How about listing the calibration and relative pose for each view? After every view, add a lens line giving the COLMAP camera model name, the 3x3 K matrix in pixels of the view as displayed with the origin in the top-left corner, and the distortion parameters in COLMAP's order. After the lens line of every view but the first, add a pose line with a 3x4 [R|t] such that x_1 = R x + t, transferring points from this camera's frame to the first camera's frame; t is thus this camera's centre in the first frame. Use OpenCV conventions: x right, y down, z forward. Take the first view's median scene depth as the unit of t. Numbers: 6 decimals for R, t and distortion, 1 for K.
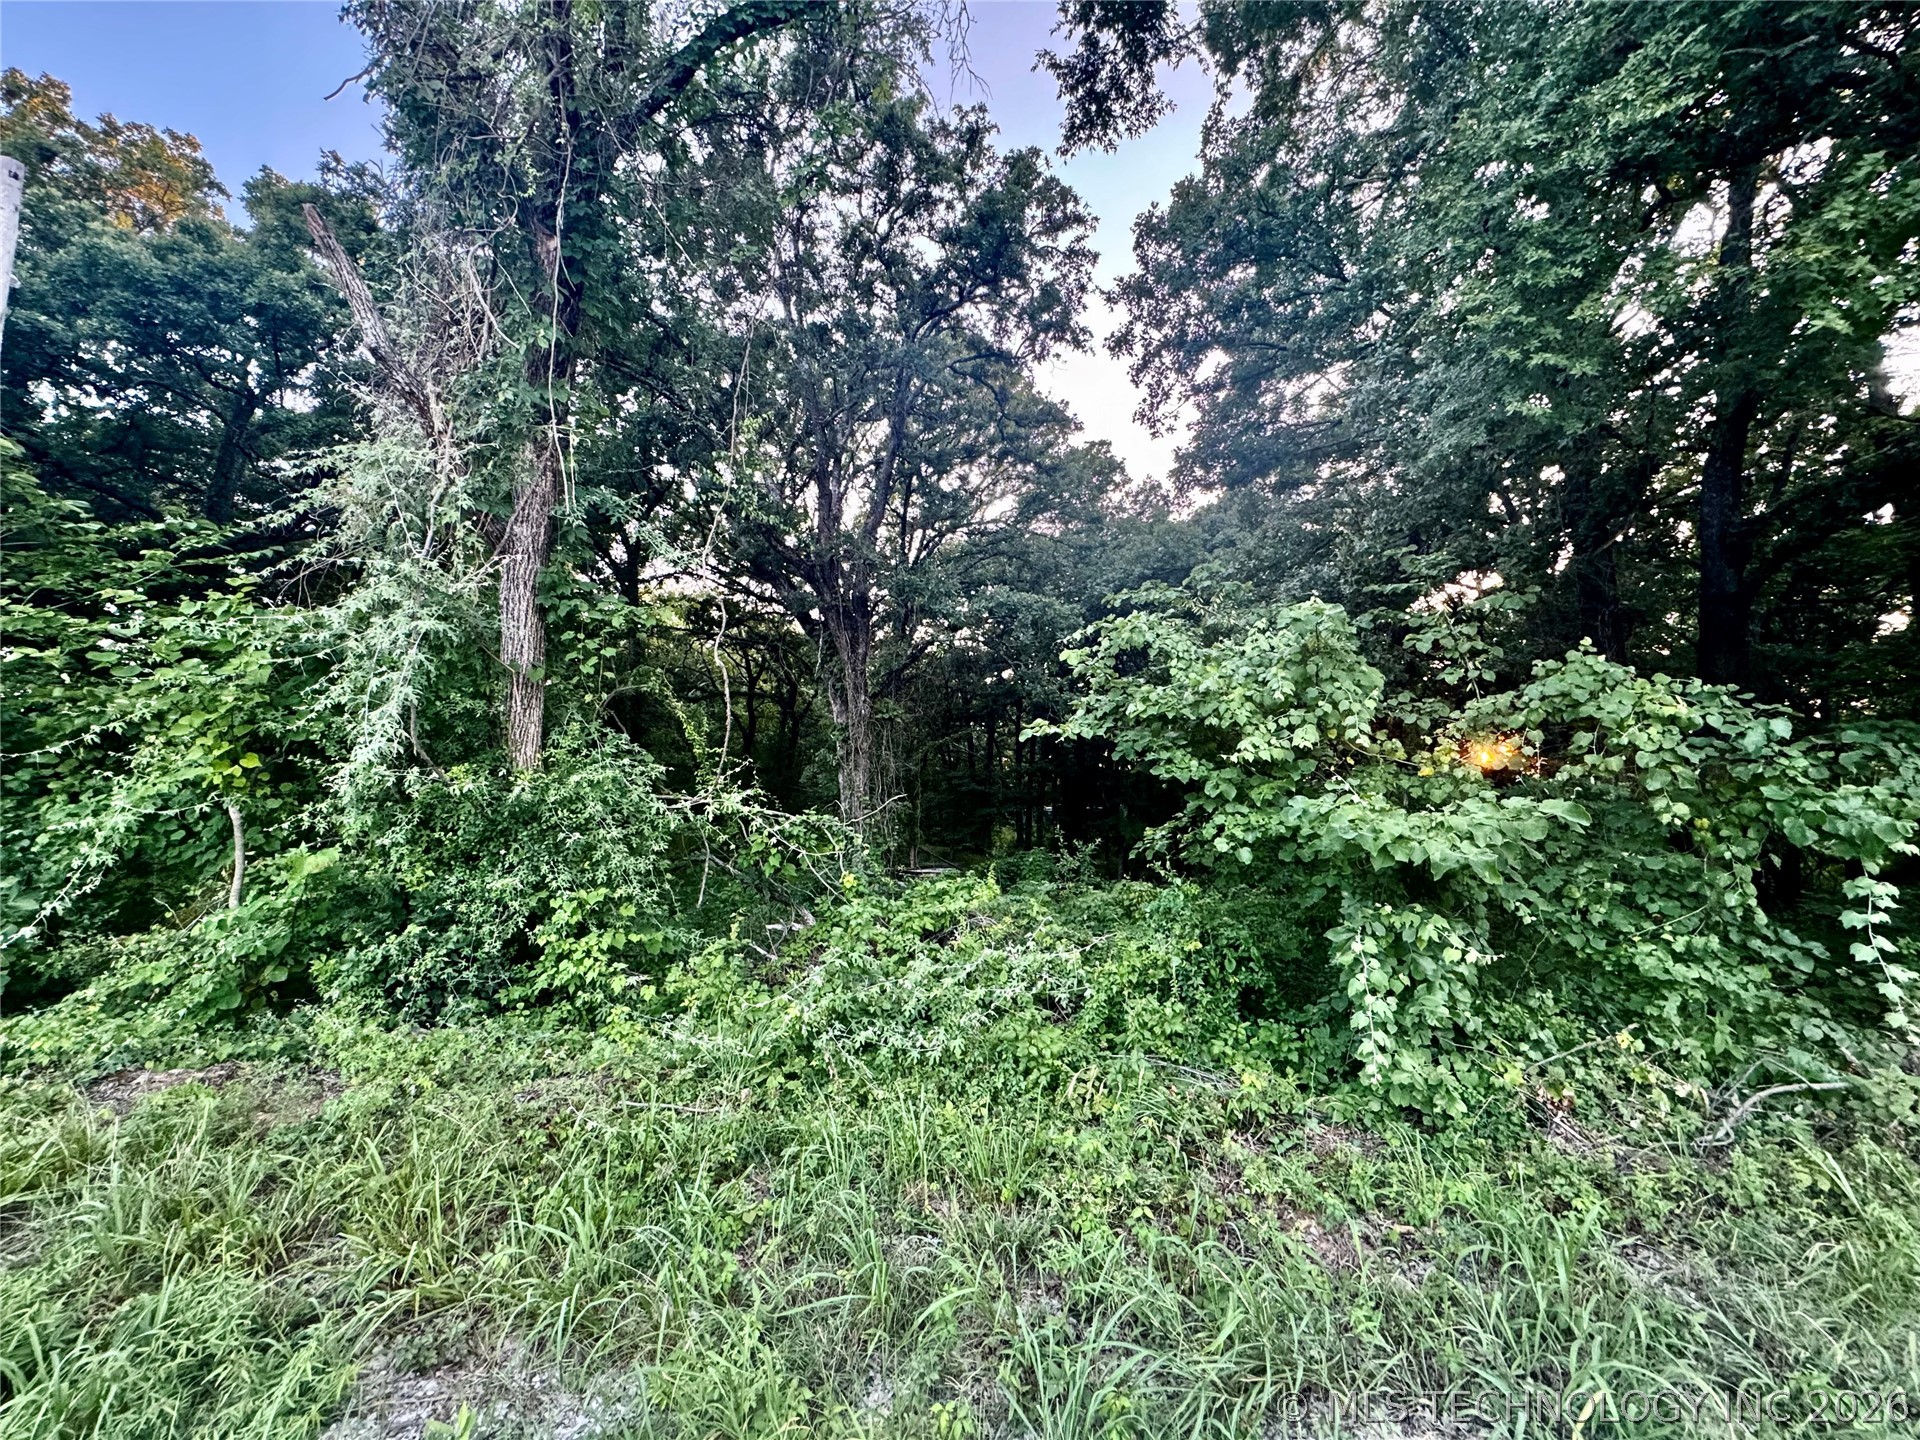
lens RADIAL K [[767.2, 0, 959.4], [0, 767.2, 719.7], [0, 0, 1]] dist [0.003692, 0.000052]
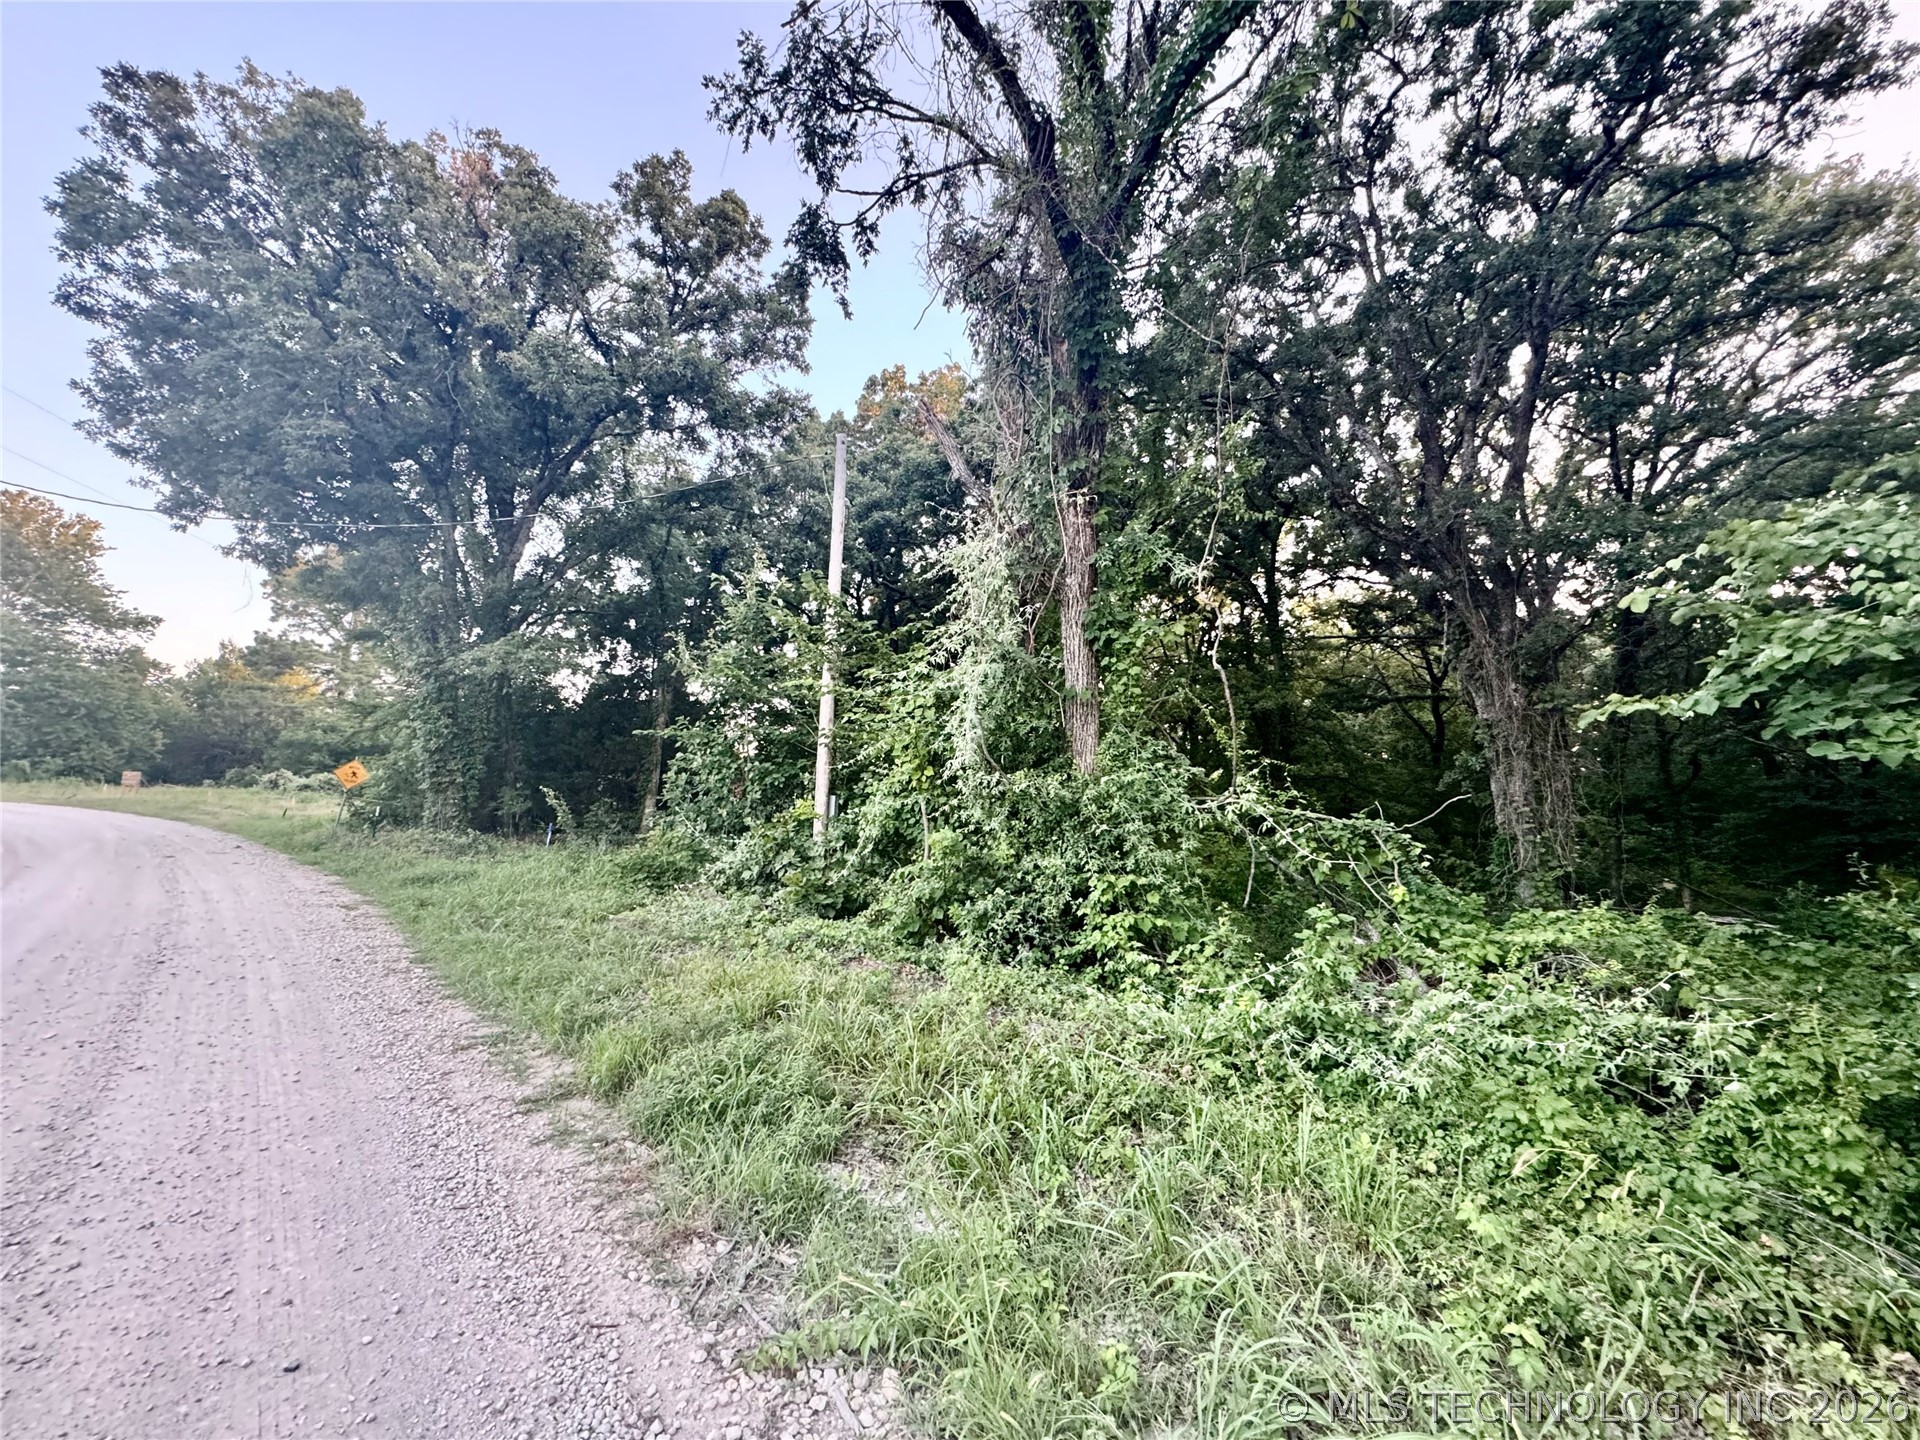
lens RADIAL K [[767.2, 0, 959.4], [0, 767.2, 719.7], [0, 0, 1]] dist [0.003692, 0.000052]
pose [[0.657404, -0.075645, -0.749732, 0.253863], [0.061218, 0.997021, -0.046916, 0.026461], [0.751048, -0.015054, 0.660076, 0.053124]]
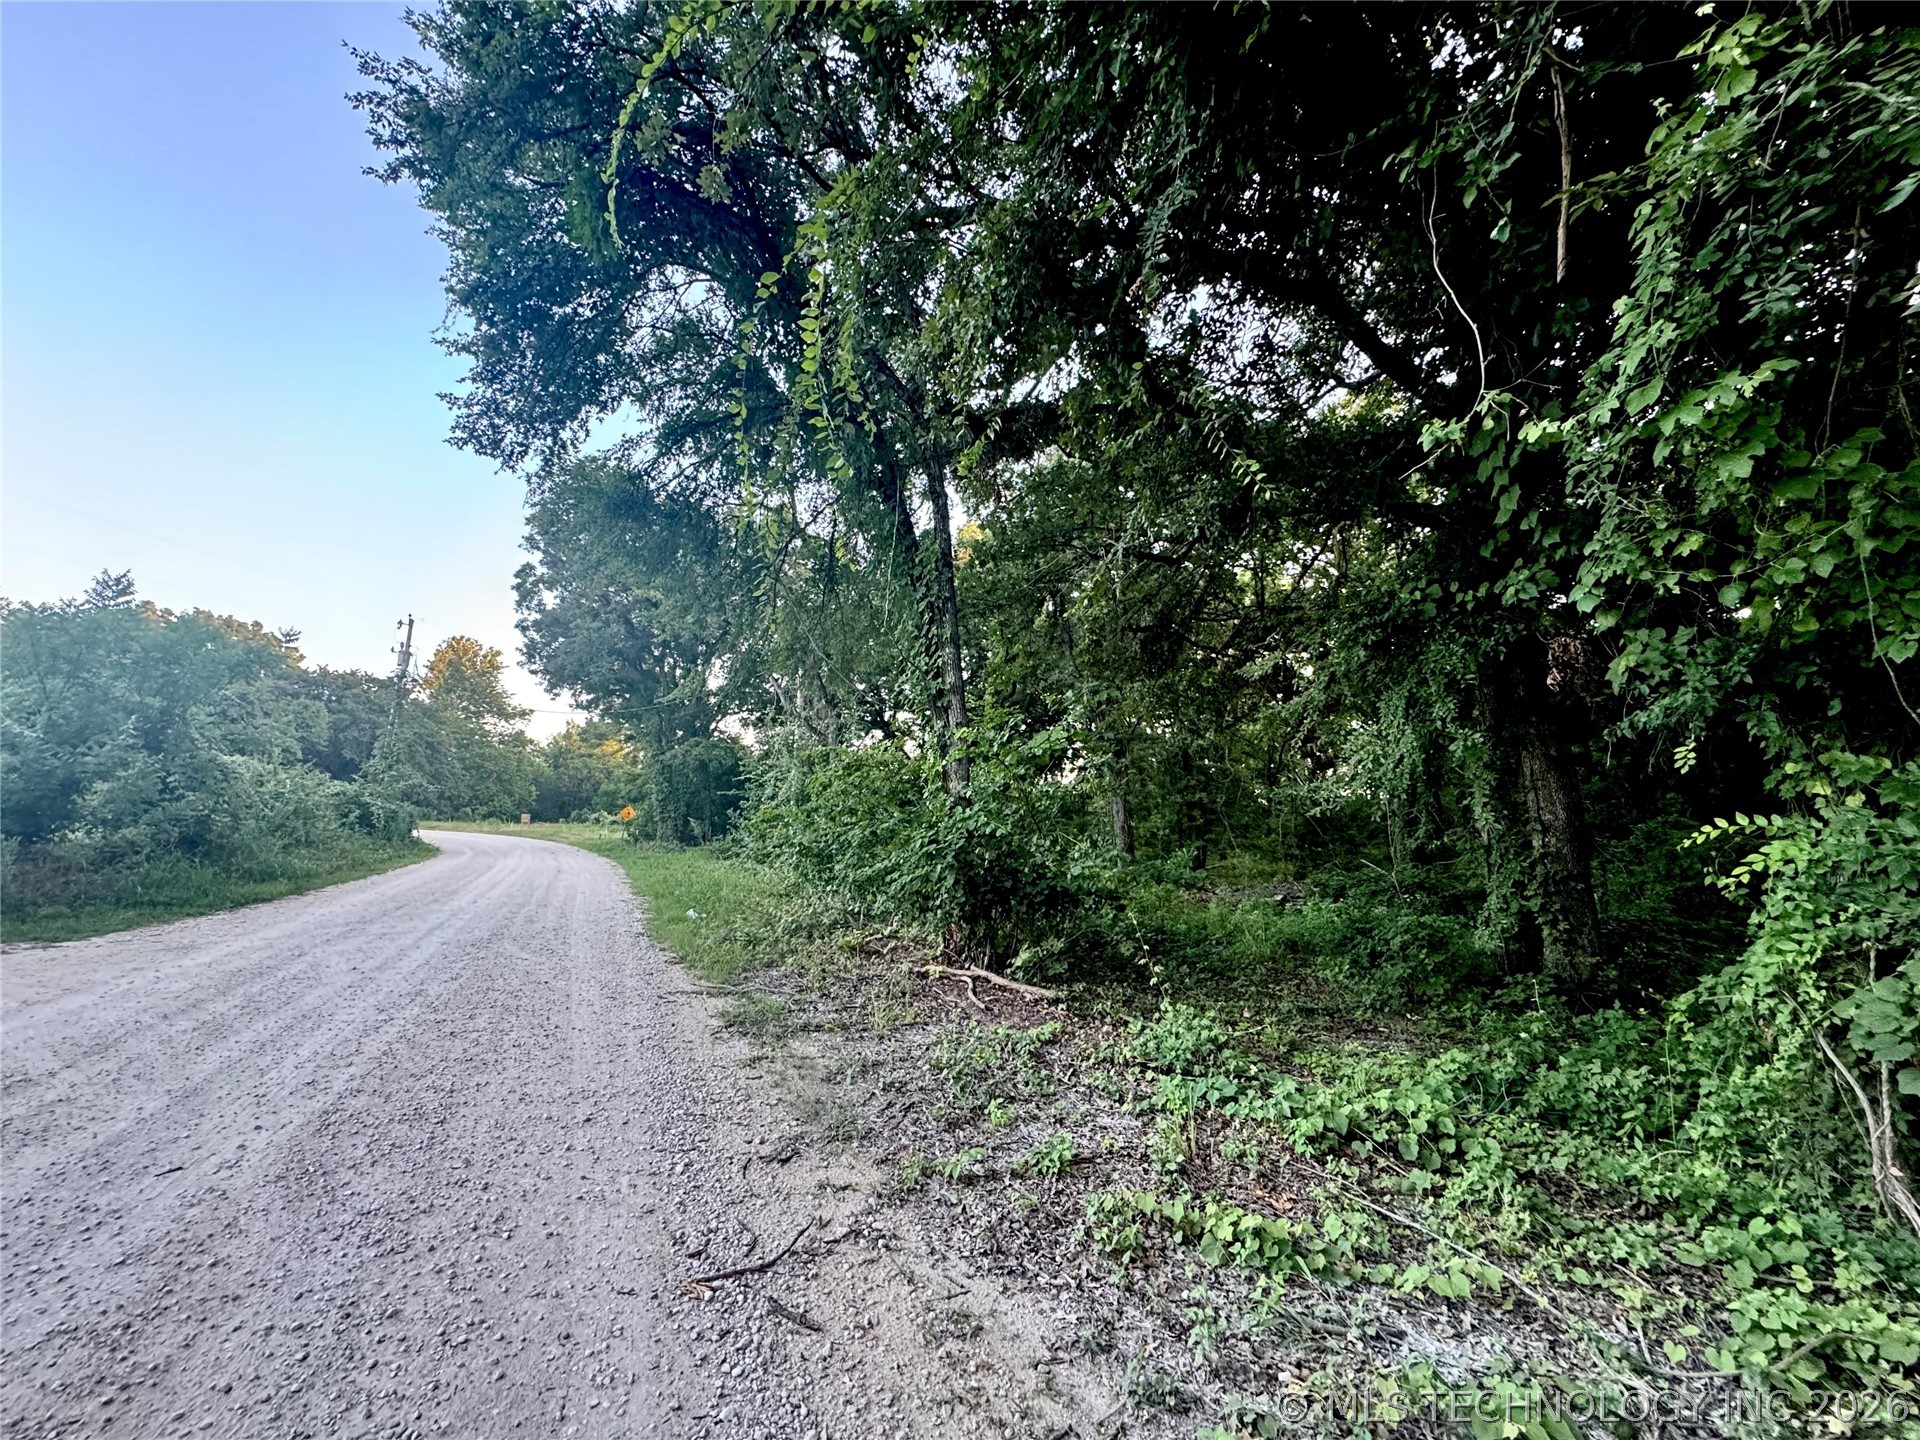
lens RADIAL K [[767.2, 0, 959.4], [0, 767.2, 719.7], [0, 0, 1]] dist [0.003692, 0.000052]
pose [[0.410437, -0.132779, -0.902170, 1.028601], [0.089236, 0.990442, -0.105173, 0.044314], [0.907512, -0.037339, 0.418363, 0.079447]]
